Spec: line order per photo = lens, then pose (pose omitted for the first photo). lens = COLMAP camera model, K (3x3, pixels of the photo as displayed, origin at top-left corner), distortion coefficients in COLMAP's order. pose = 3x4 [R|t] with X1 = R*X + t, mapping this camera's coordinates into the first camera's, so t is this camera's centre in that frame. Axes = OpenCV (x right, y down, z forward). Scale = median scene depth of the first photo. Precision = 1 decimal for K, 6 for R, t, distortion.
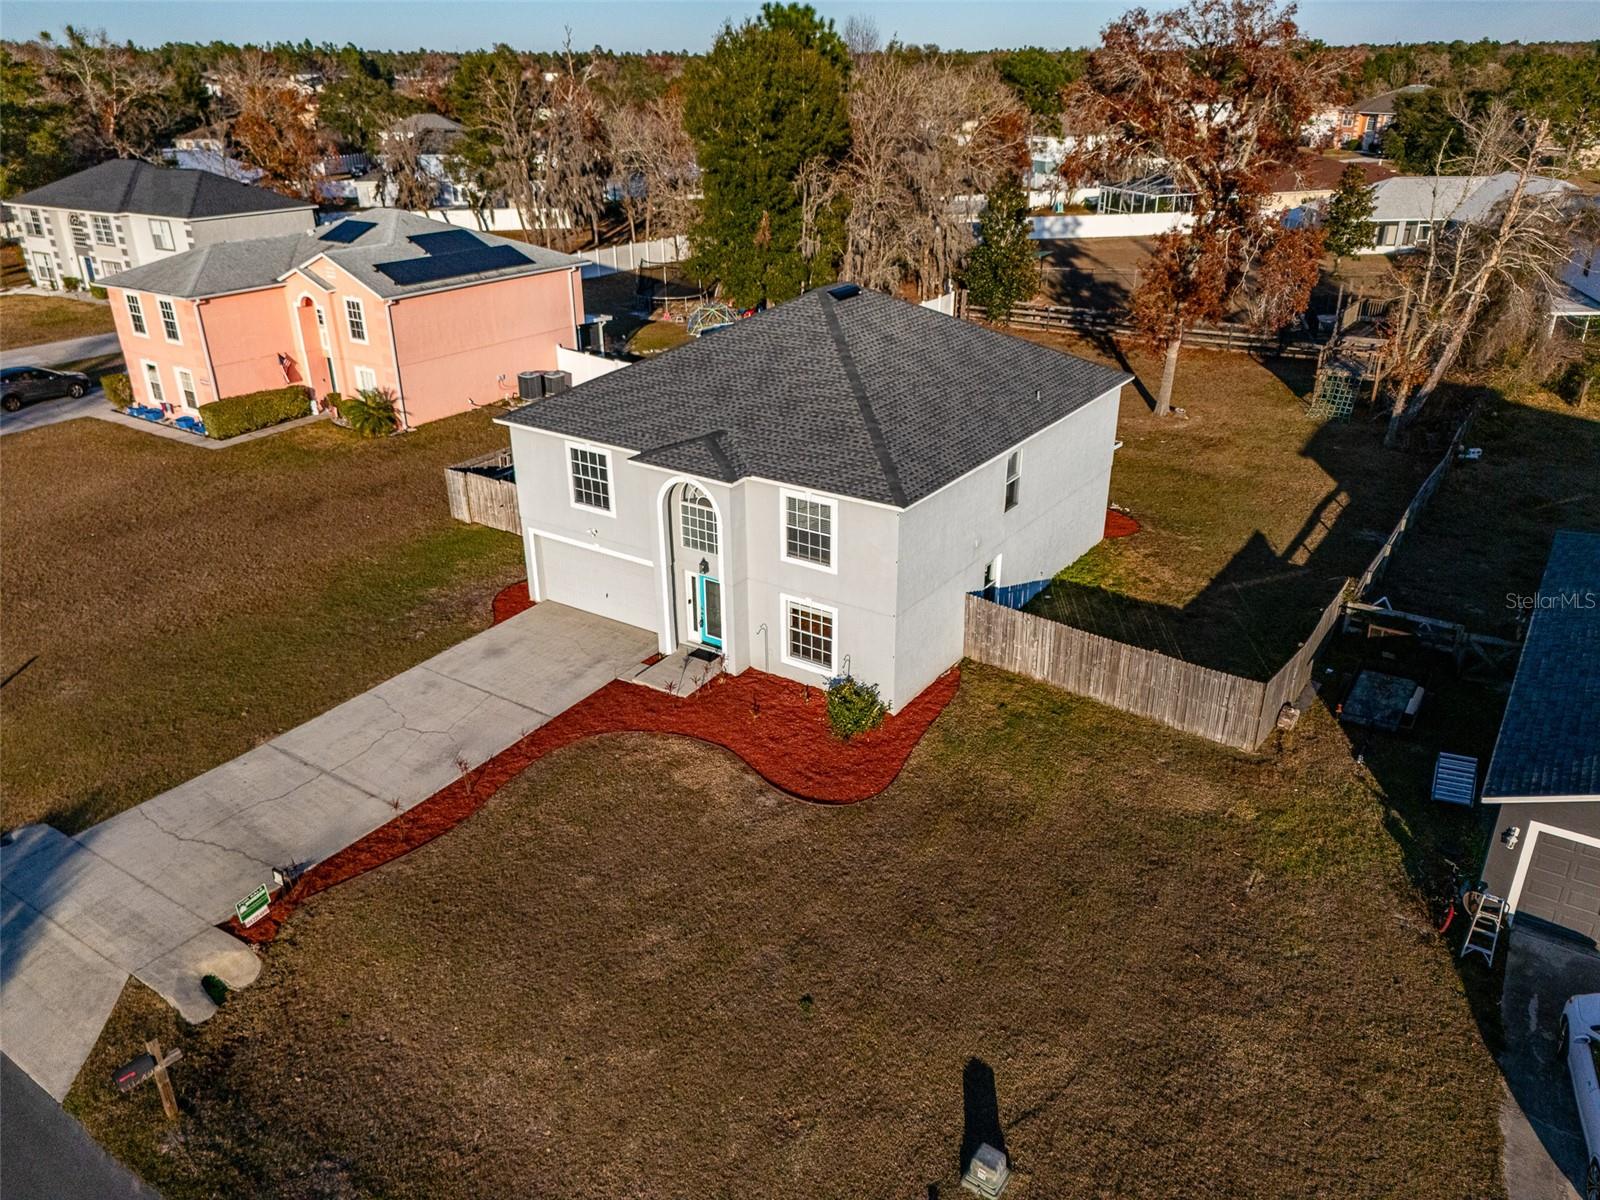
lens RADIAL K [[1165.8, 0, 806.1], [0, 1165.8, 610.8], [0, 0, 1]] dist [0.061092, -0.049335]
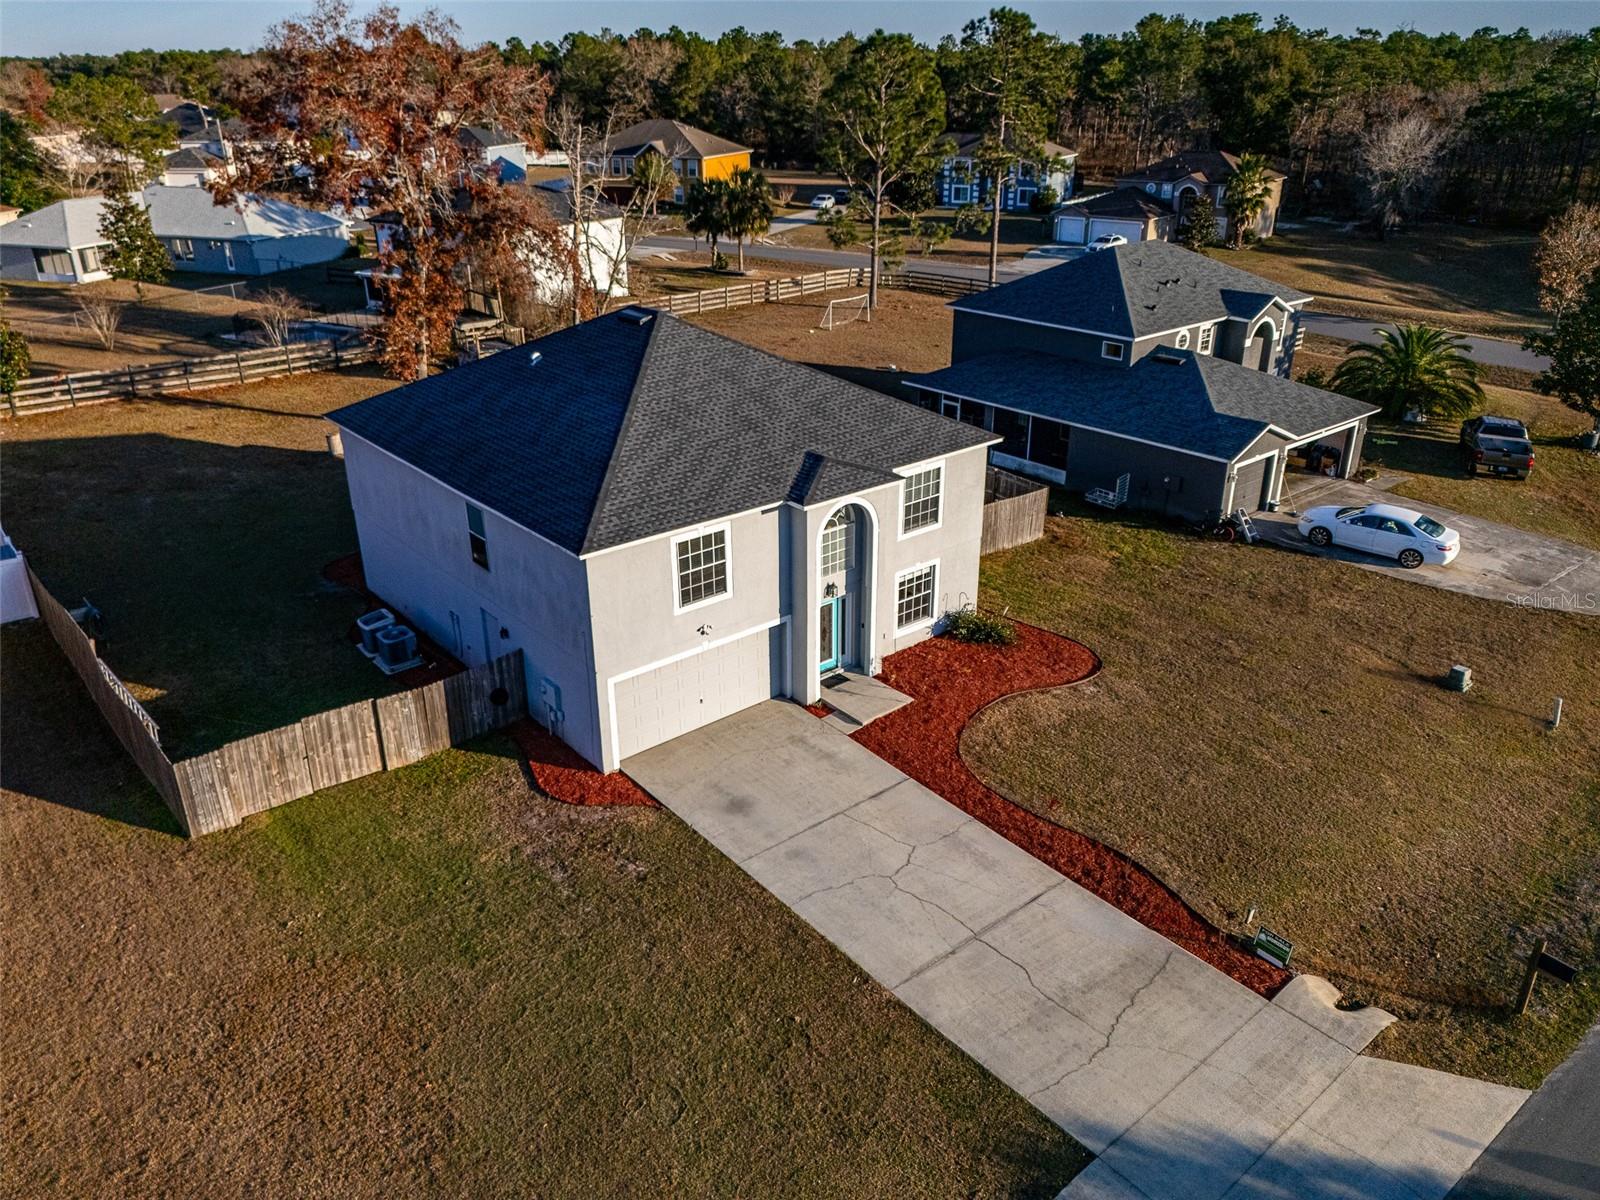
lens RADIAL K [[1175.3, 0, 800.0], [0, 1175.3, 600.0], [0, 0, 1]] dist [0.064120, -0.046459]
pose [[0.275128, -0.389632, 0.878915, -0.992955], [0.410563, 0.874260, 0.259050, -0.305938], [-0.869335, 0.289578, 0.400502, 0.654150]]
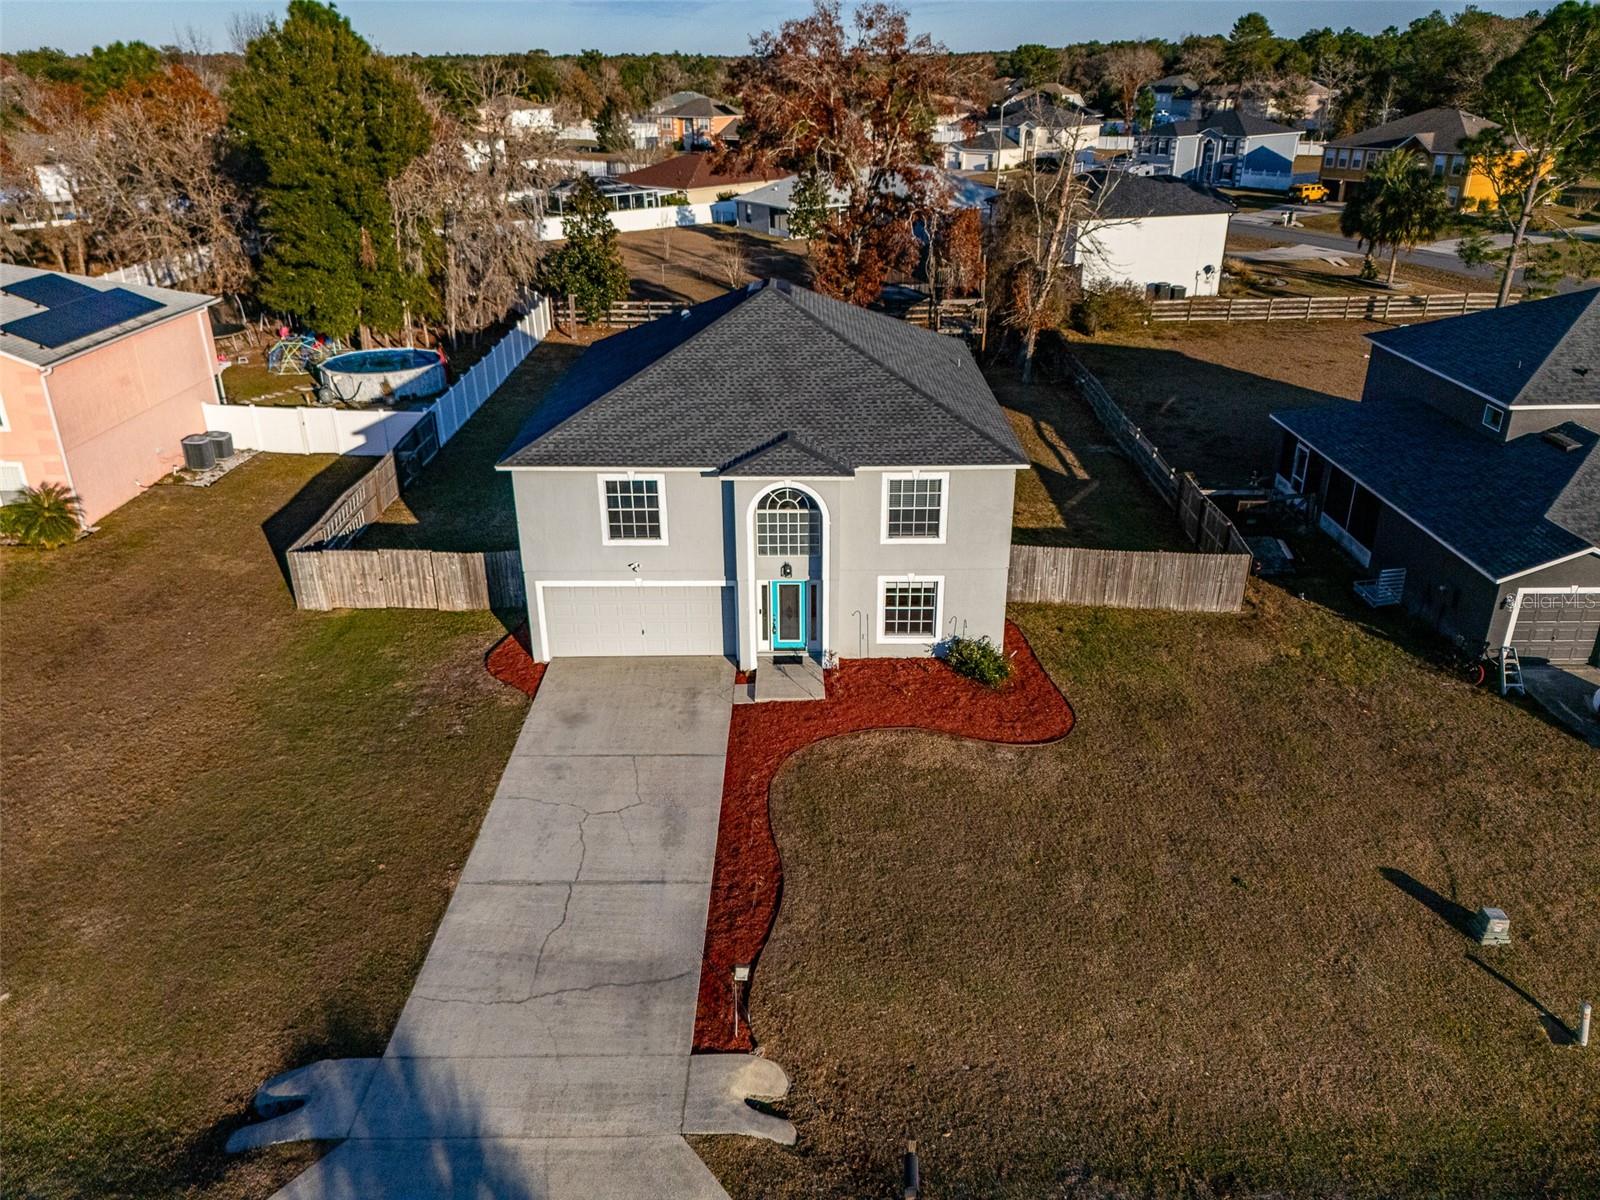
lens RADIAL K [[1175.3, 0, 800.0], [0, 1175.3, 600.0], [0, 0, 1]] dist [0.064120, -0.046459]
pose [[0.831644, -0.229317, 0.505748, -0.610505], [0.236926, 0.970224, 0.050322, -0.063374], [-0.502229, 0.077975, 0.861212, 0.139979]]
